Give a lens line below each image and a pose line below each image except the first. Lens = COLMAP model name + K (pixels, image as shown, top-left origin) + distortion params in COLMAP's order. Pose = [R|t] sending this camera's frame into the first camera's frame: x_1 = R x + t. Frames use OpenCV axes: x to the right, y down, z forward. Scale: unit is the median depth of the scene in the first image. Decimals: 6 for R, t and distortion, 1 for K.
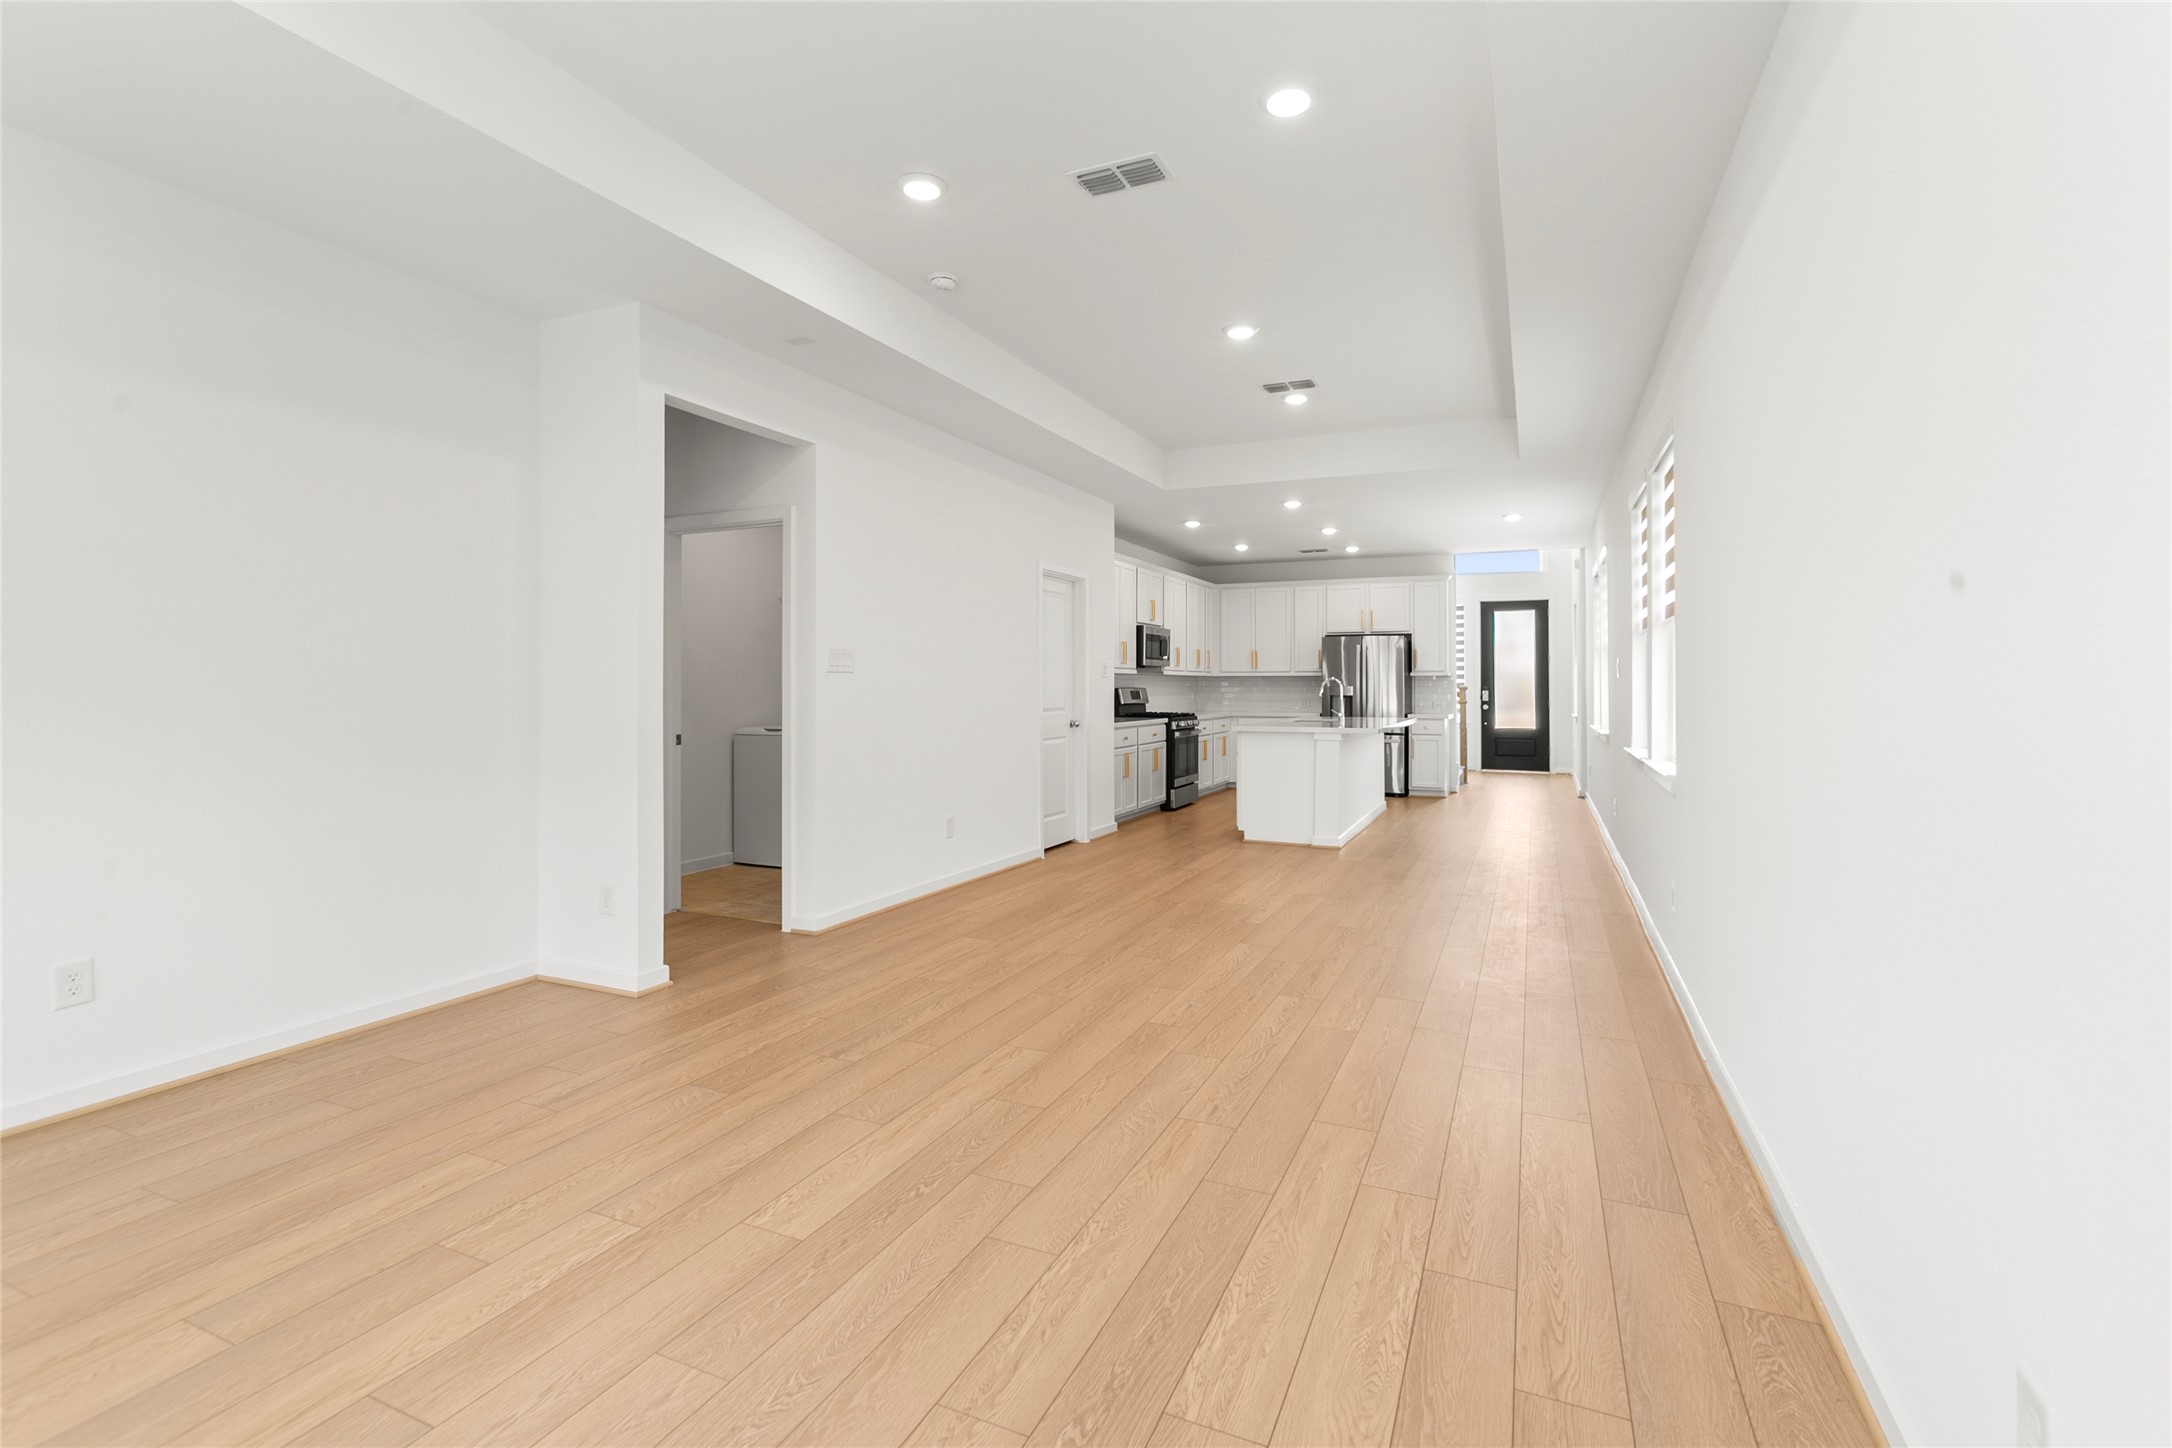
lens RADIAL K [[979.3, 0, 1081.2], [0, 979.3, 697.6], [0, 0, 1]] dist [0.000215, 0.000292]
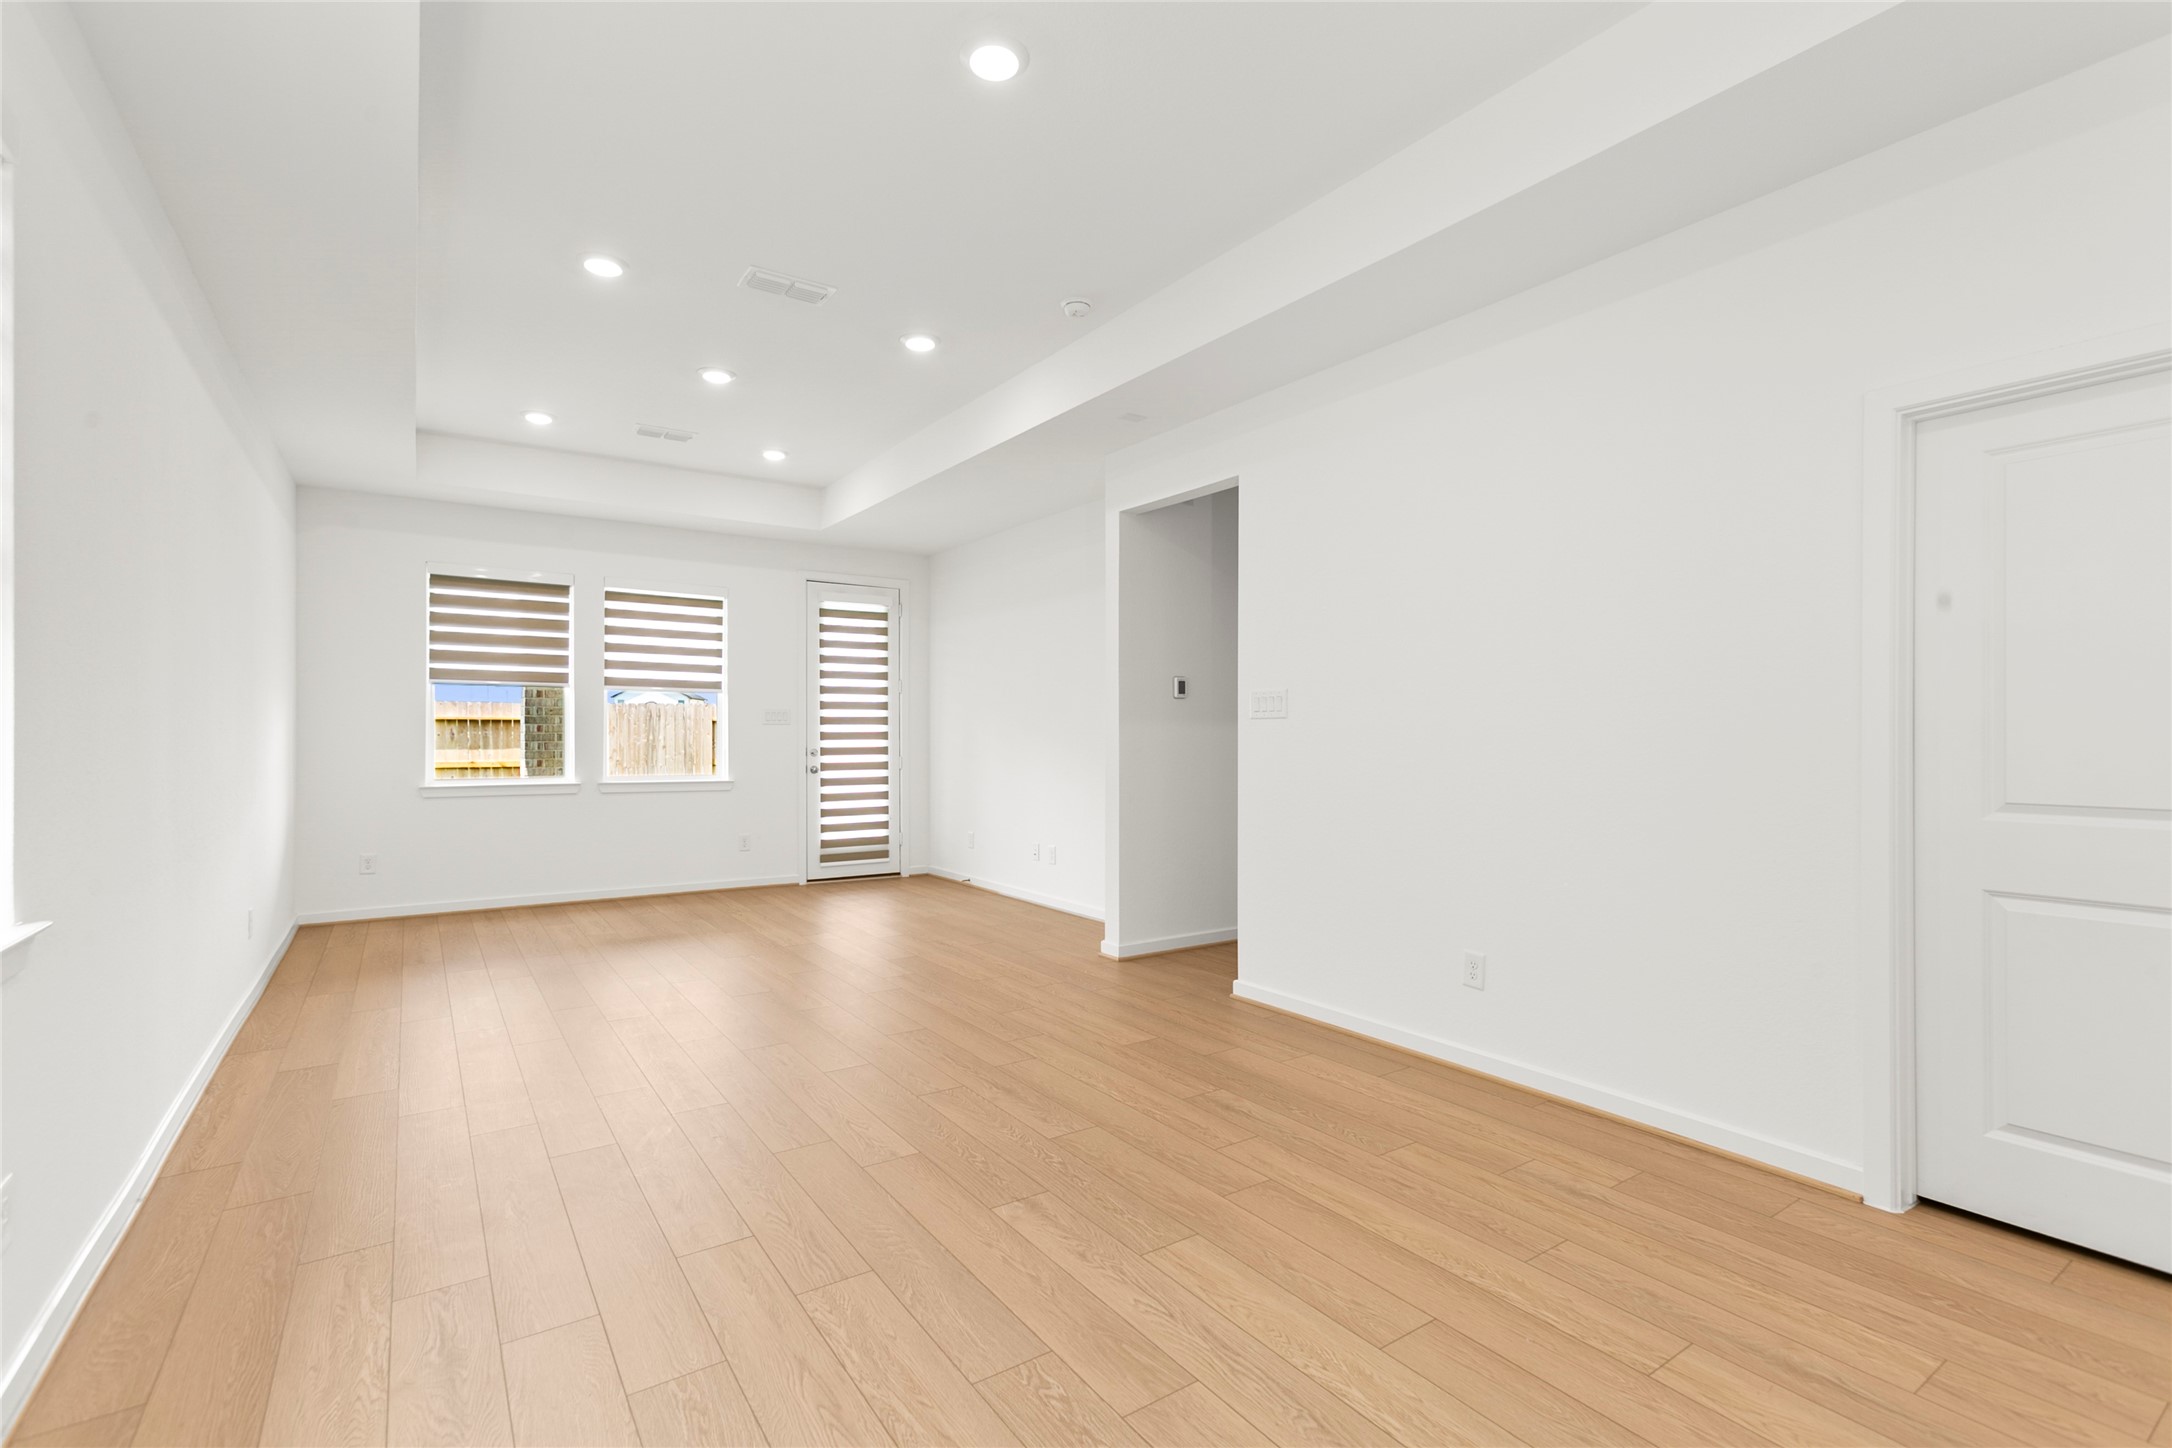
lens RADIAL K [[979.3, 0, 1081.2], [0, 979.3, 697.6], [0, 0, 1]] dist [0.000215, 0.000292]
pose [[-0.510665, -0.037522, -0.858961, 1.011397], [-0.015962, 0.999289, -0.034162, -0.019557], [0.859632, -0.003735, -0.510901, 2.204492]]
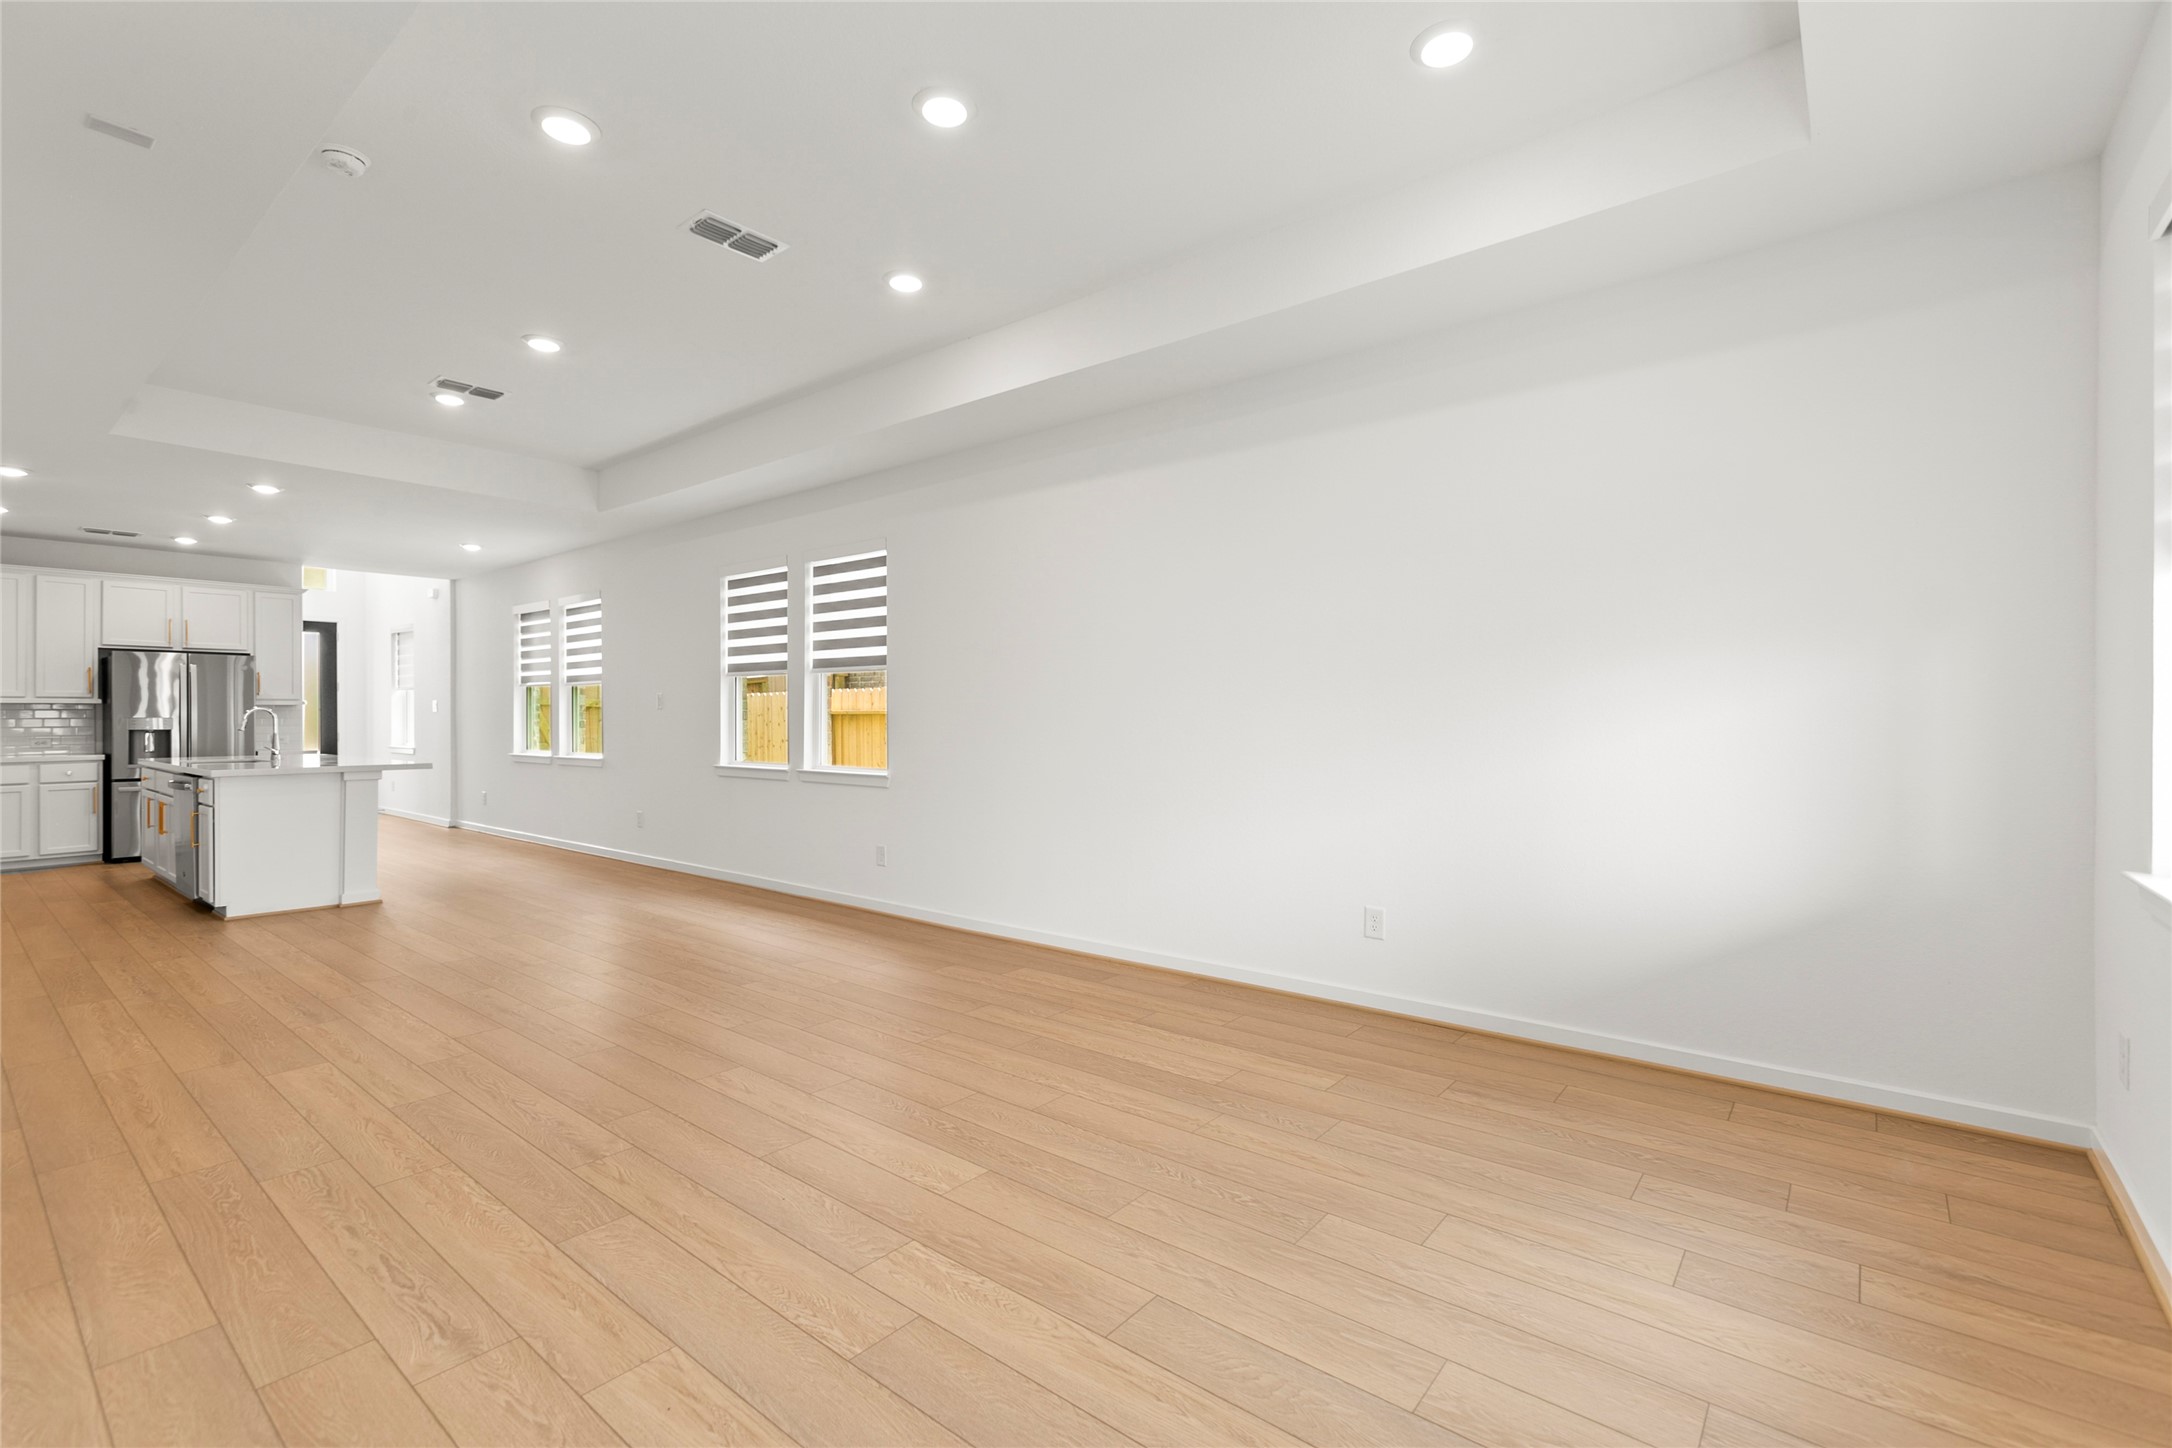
lens RADIAL K [[976.5, 0, 1086.0], [0, 976.5, 724.0], [0, 0, 1]] dist [0.013325, 0.000236]
pose [[0.256106, -0.009551, 0.966602, -1.042798], [0.014652, 0.999875, 0.005998, -0.003634], [-0.966538, 0.012627, 0.256214, 0.414010]]
